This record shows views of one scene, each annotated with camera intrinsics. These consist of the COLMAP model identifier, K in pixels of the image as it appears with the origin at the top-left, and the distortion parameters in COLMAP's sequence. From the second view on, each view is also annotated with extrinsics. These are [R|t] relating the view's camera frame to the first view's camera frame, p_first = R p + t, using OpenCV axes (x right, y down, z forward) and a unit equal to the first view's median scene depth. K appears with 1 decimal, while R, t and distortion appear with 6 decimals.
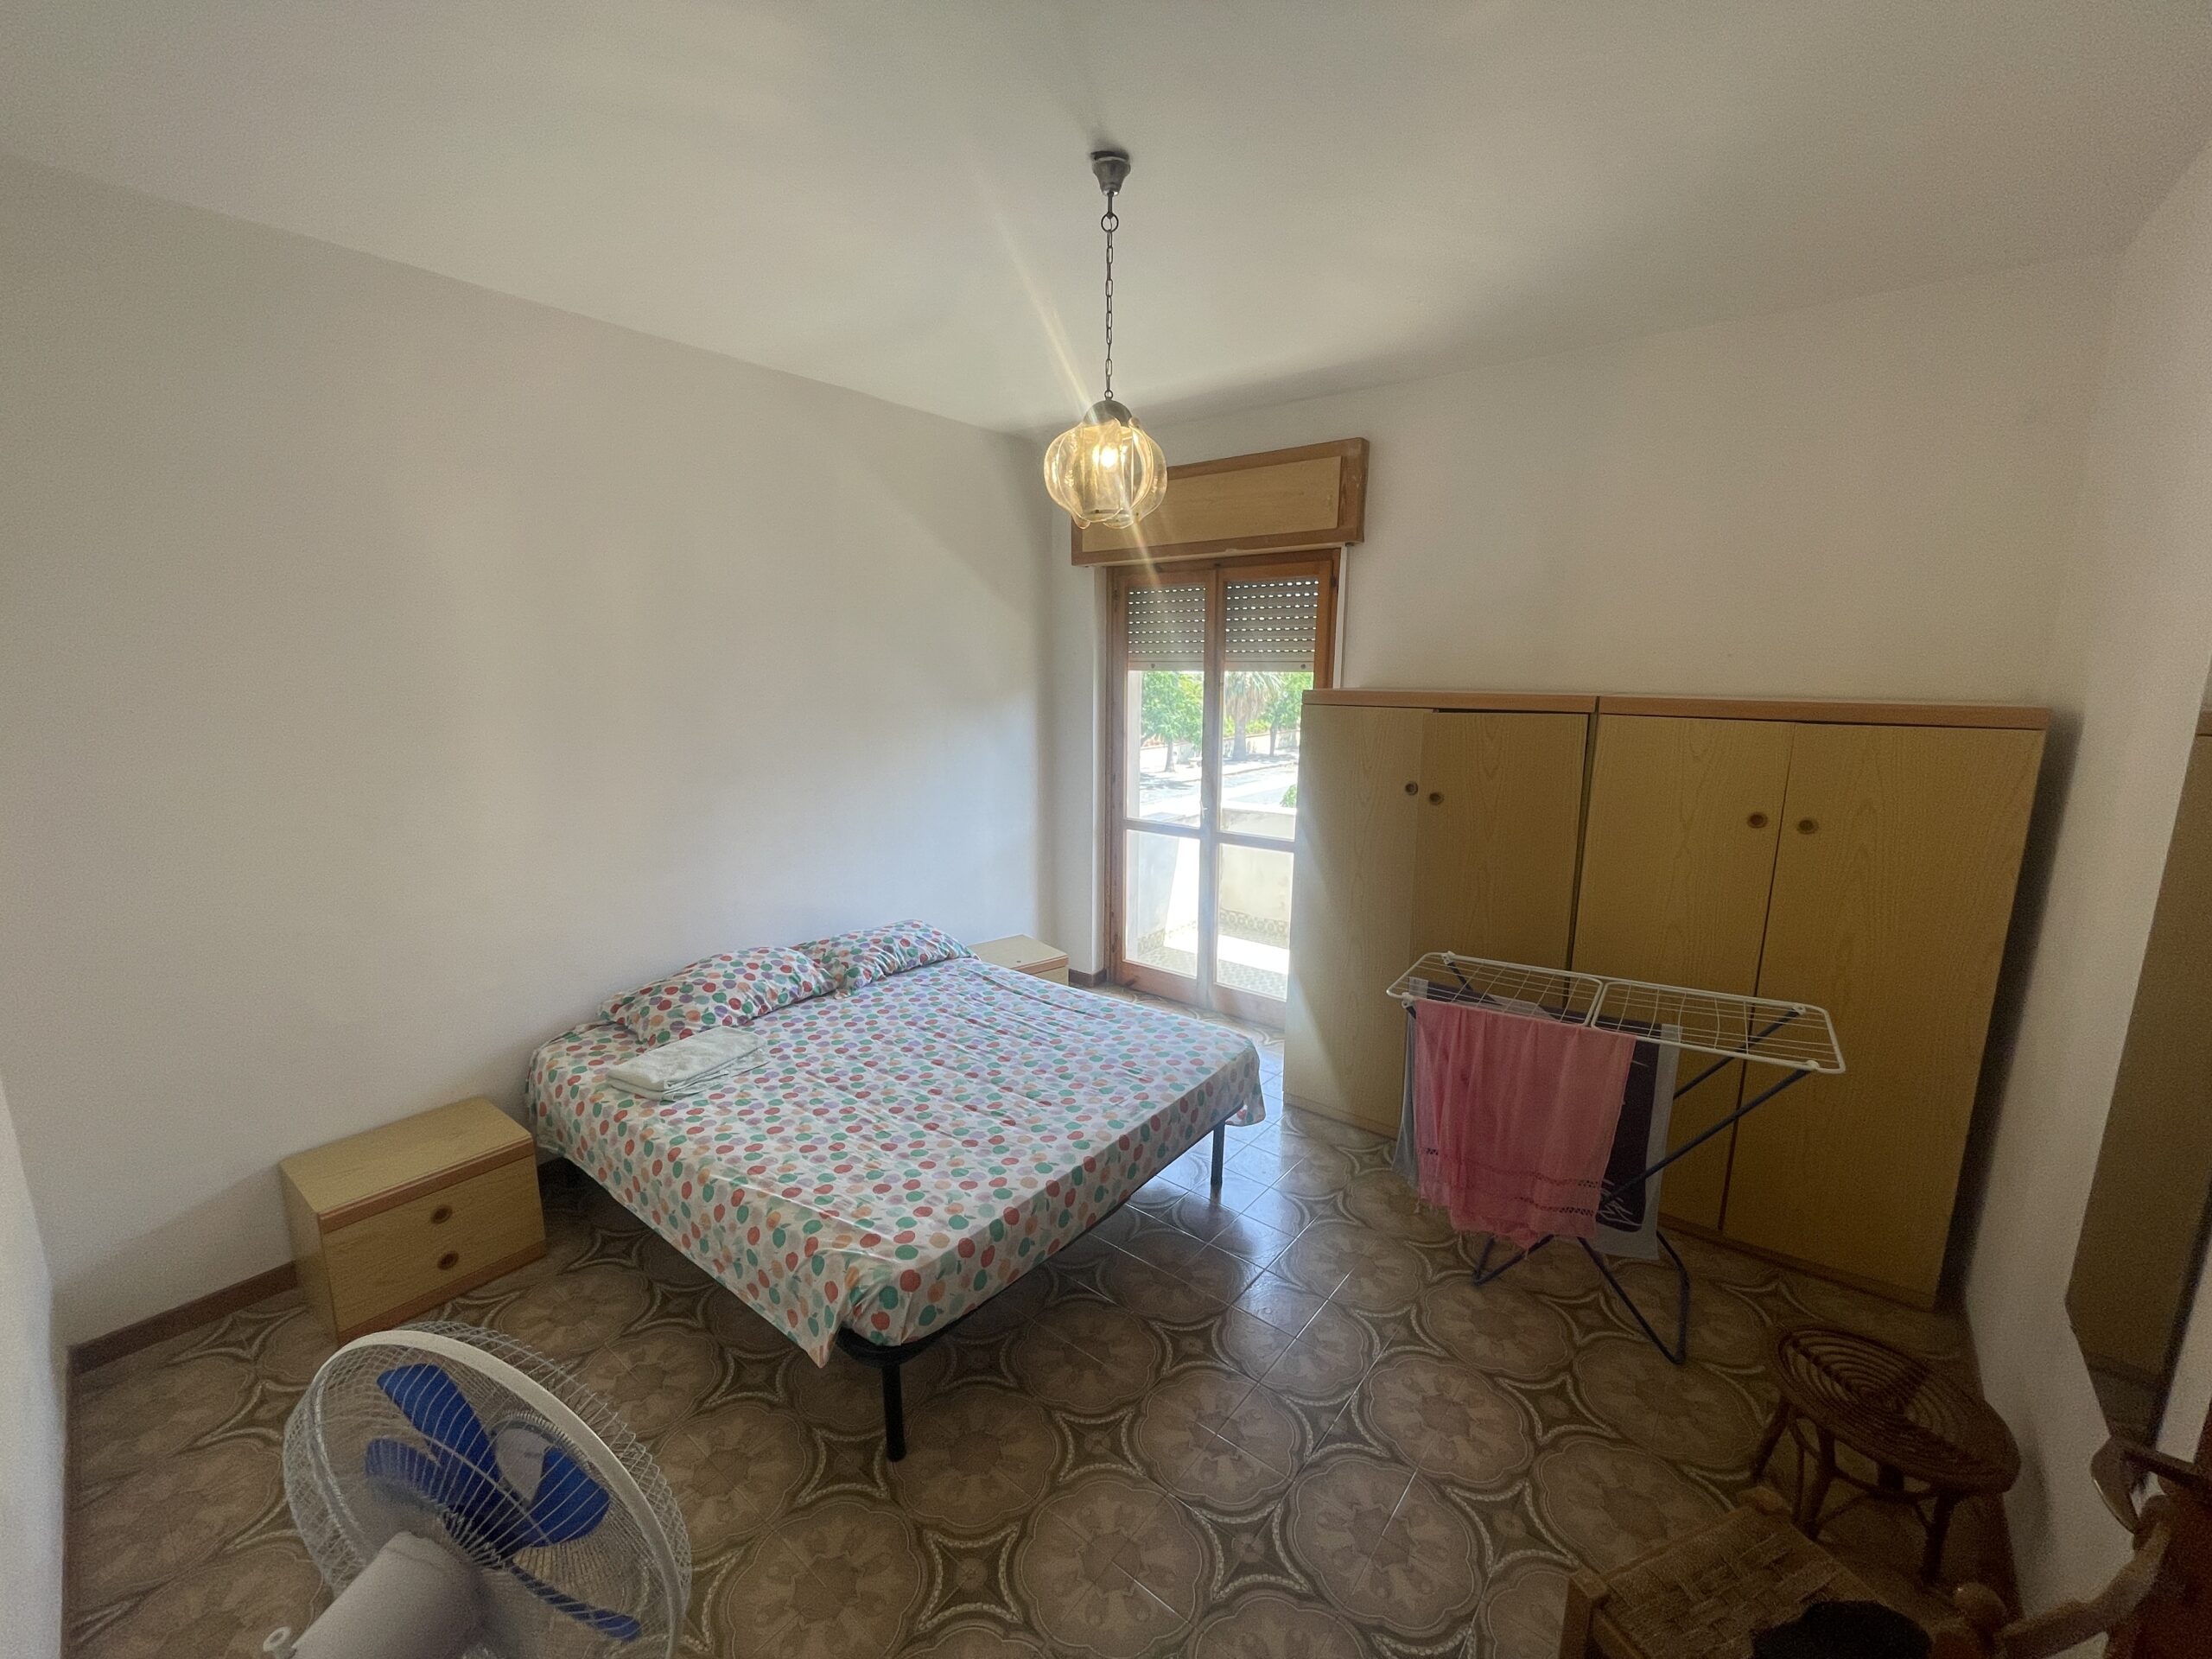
lens RADIAL K [[901.1, 0, 1093.5], [0, 901.1, 828.9], [0, 0, 1]] dist [-0.002134, 0.000031]
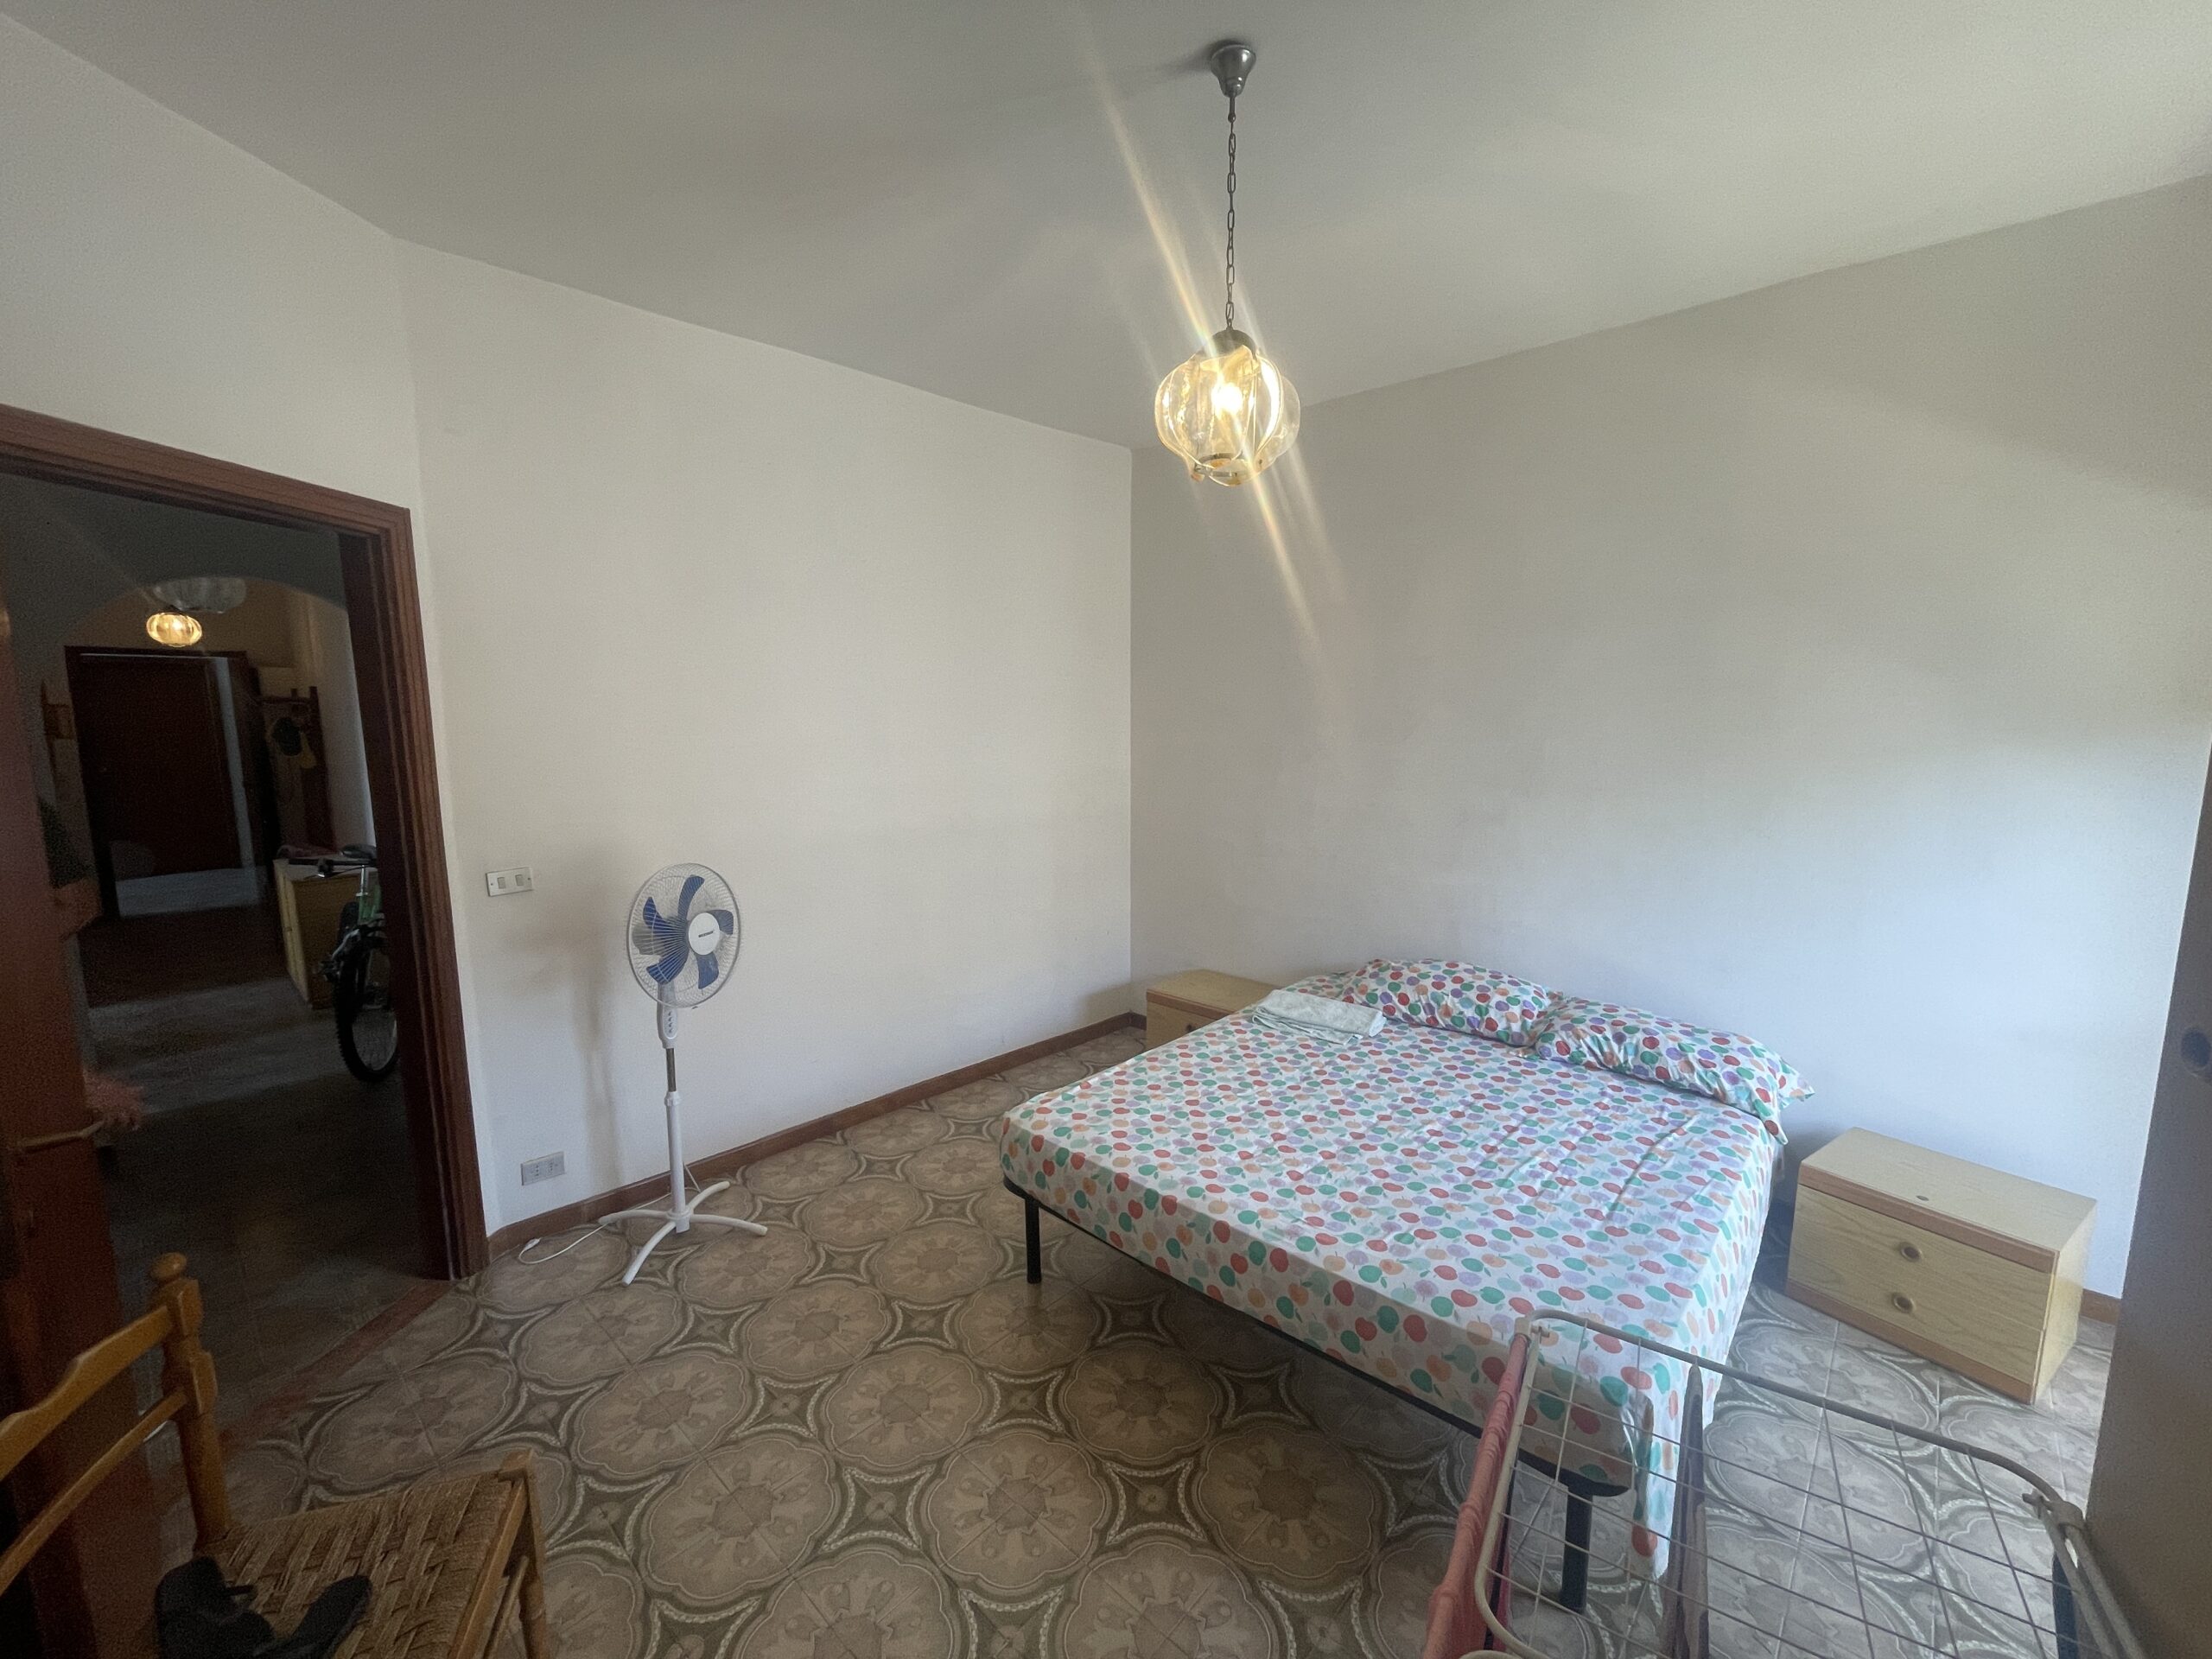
lens RADIAL K [[901.1, 0, 1093.5], [0, 901.1, 828.9], [0, 0, 1]] dist [-0.002134, 0.000031]
pose [[-0.077901, 0.125111, -0.989080, 0.613795], [-0.178508, 0.974312, 0.137303, -0.071972], [0.980850, 0.187254, -0.053567, 0.664475]]
